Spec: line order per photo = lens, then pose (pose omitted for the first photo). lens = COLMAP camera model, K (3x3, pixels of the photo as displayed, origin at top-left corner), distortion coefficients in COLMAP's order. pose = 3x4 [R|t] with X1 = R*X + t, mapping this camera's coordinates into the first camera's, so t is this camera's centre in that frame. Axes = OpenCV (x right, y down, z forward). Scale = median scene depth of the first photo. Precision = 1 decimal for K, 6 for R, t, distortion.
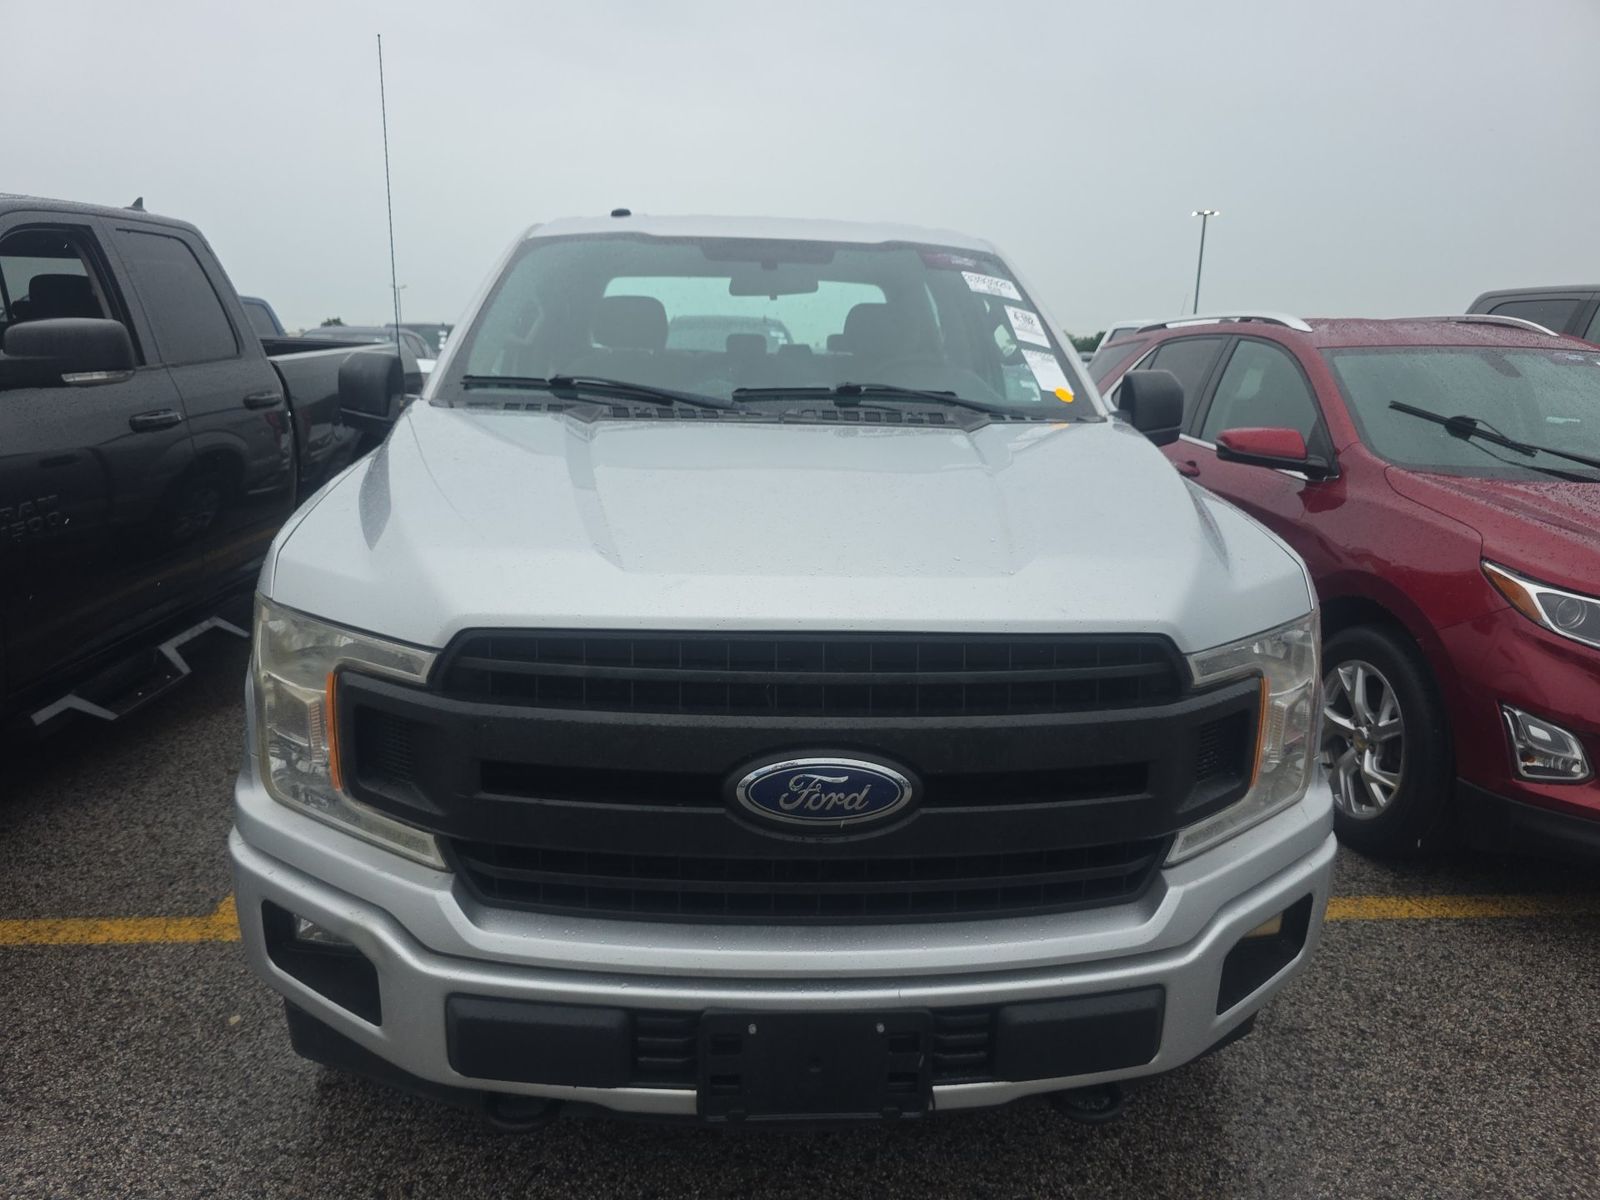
lens RADIAL K [[1081.8, 0, 800.0], [0, 1081.8, 600.0], [0, 0, 1]] dist [-0.000648, -0.001225]
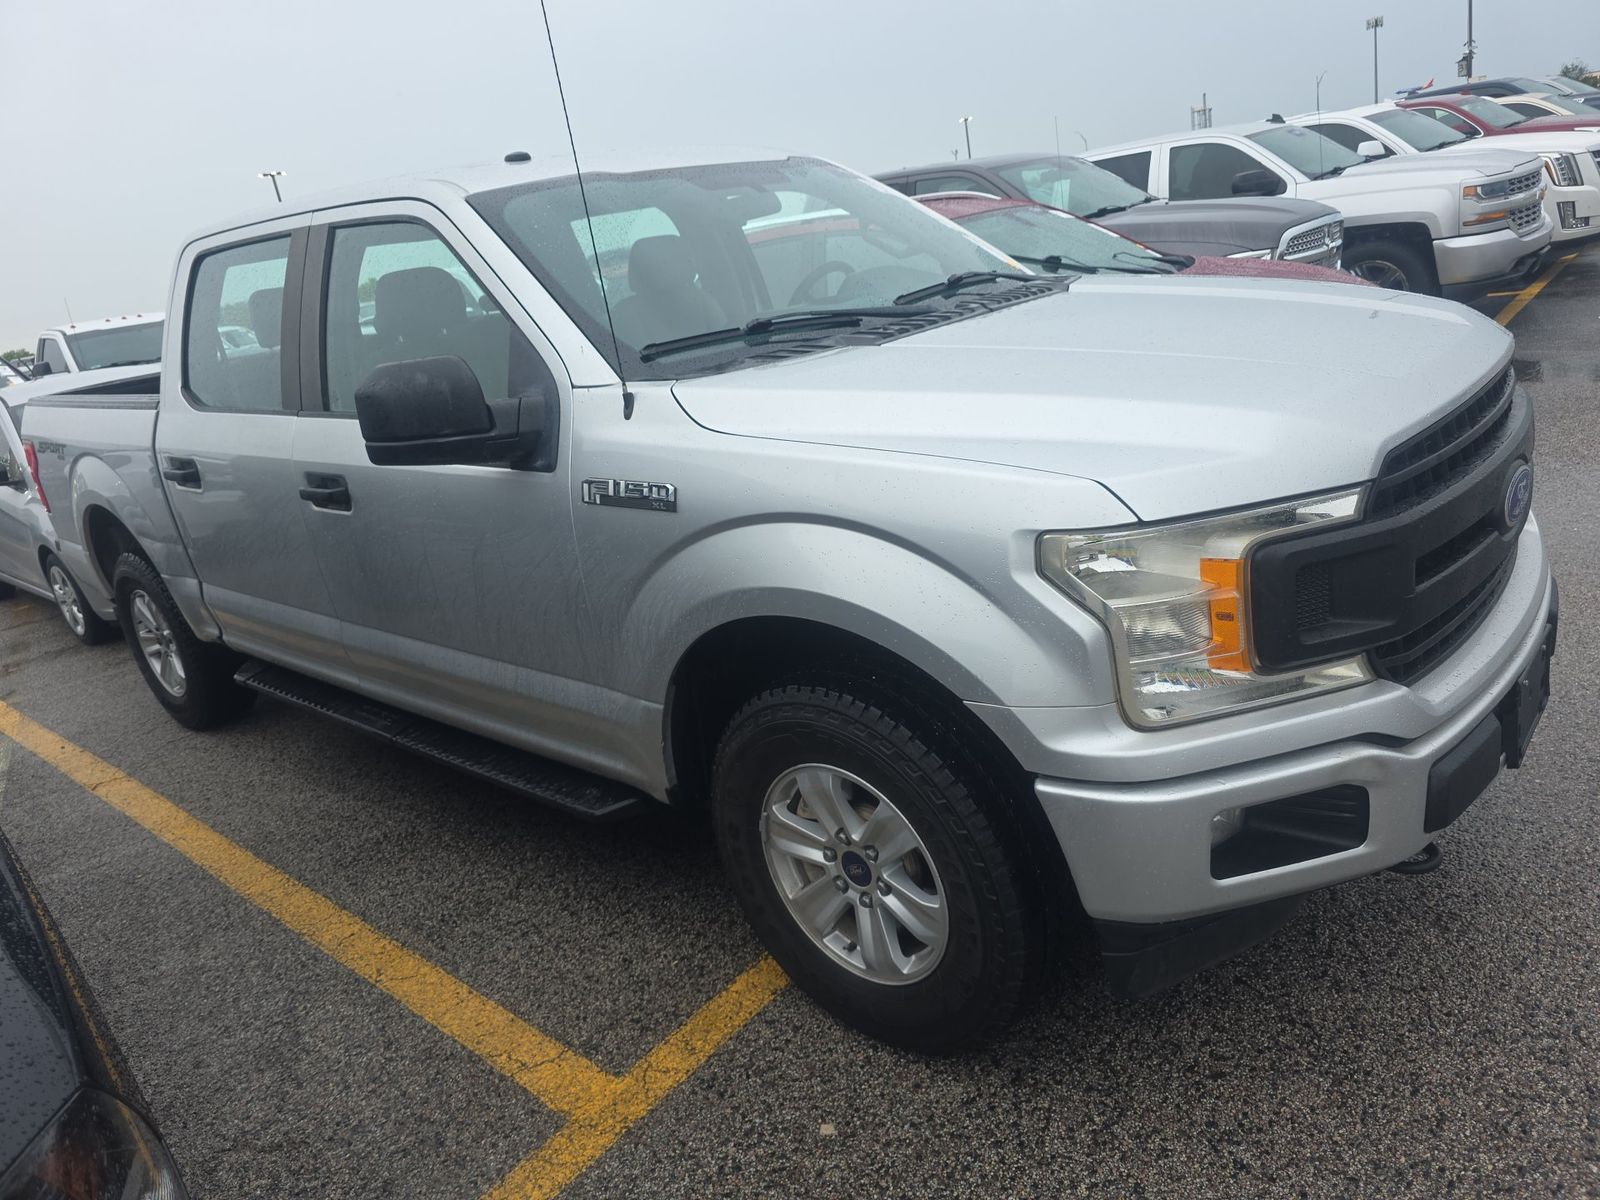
lens RADIAL K [[1075.2, 0, 802.9], [0, 1075.2, 584.2], [0, 0, 1]] dist [0.028105, -0.000206]
pose [[0.689963, -0.341688, 0.638122, -0.834955], [0.328457, 0.933378, 0.144644, -0.116016], [-0.645032, 0.109797, 0.756226, 0.307331]]
